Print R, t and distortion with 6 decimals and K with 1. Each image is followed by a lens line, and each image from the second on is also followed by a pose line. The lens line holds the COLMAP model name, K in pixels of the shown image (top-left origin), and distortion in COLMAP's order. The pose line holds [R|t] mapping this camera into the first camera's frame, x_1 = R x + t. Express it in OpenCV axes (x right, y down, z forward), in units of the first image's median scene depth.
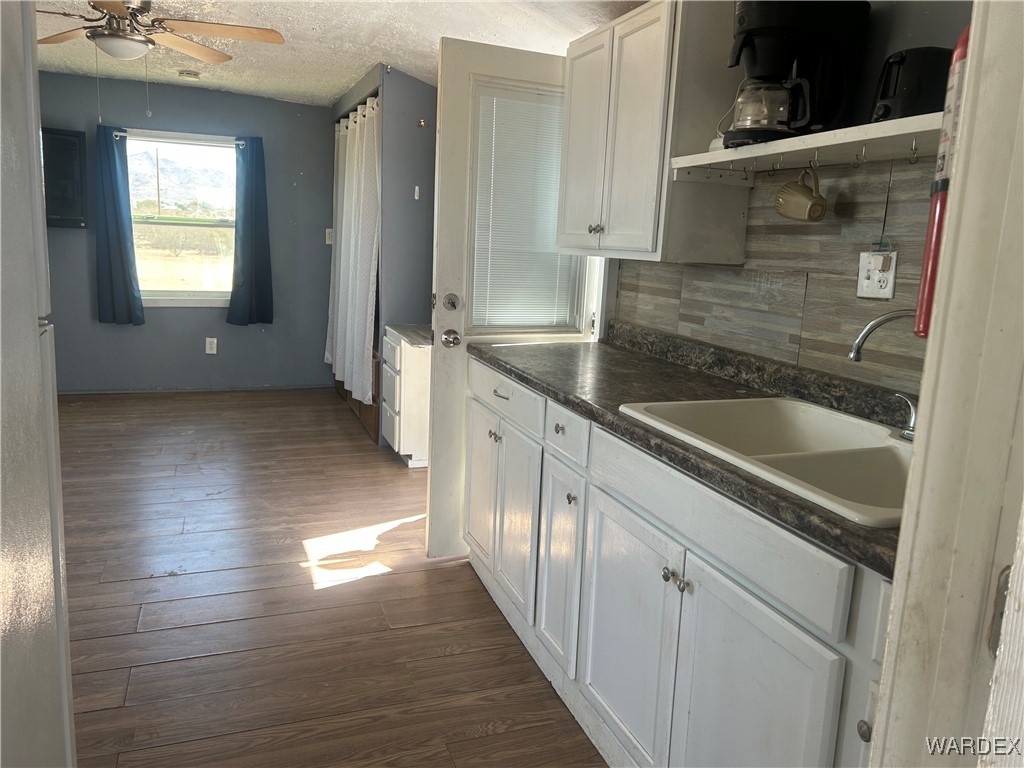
lens RADIAL K [[791.3, 0, 507.0], [0, 791.3, 386.4], [0, 0, 1]] dist [0.064459, -0.017582]
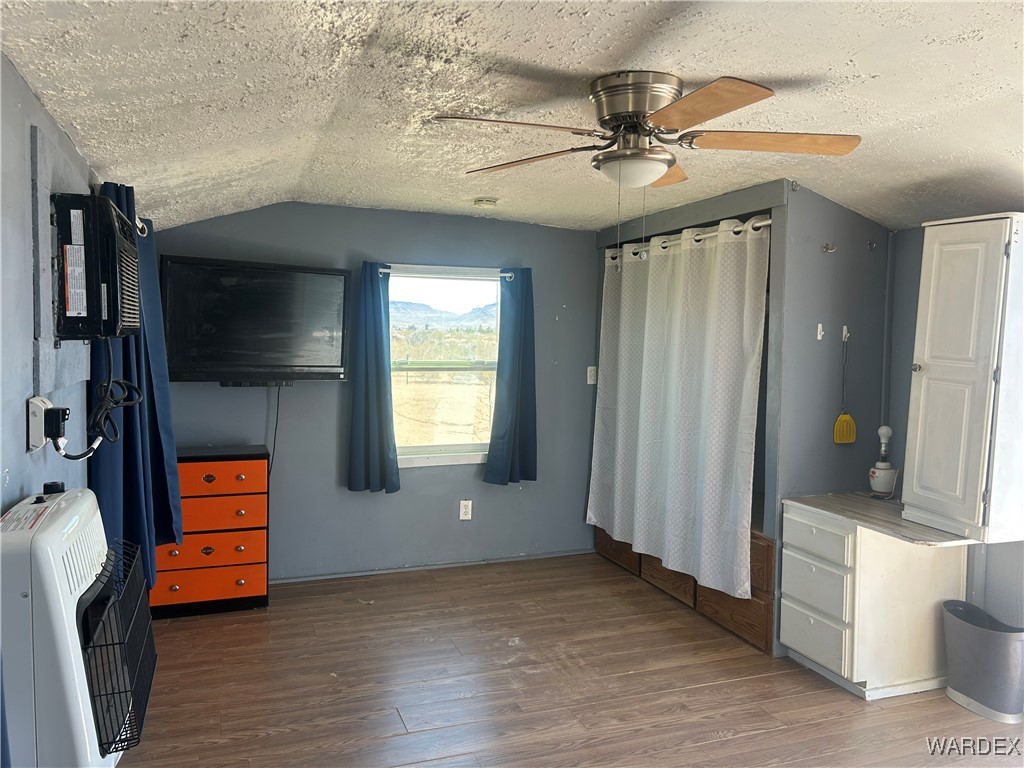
lens RADIAL K [[791.3, 0, 516.9], [0, 791.3, 386.3], [0, 0, 1]] dist [0.064459, -0.017582]
pose [[0.999663, -0.025913, 0.001521, -0.335385], [0.025887, 0.990934, -0.131833, -0.072818], [0.001909, 0.131828, 0.991271, 0.169649]]
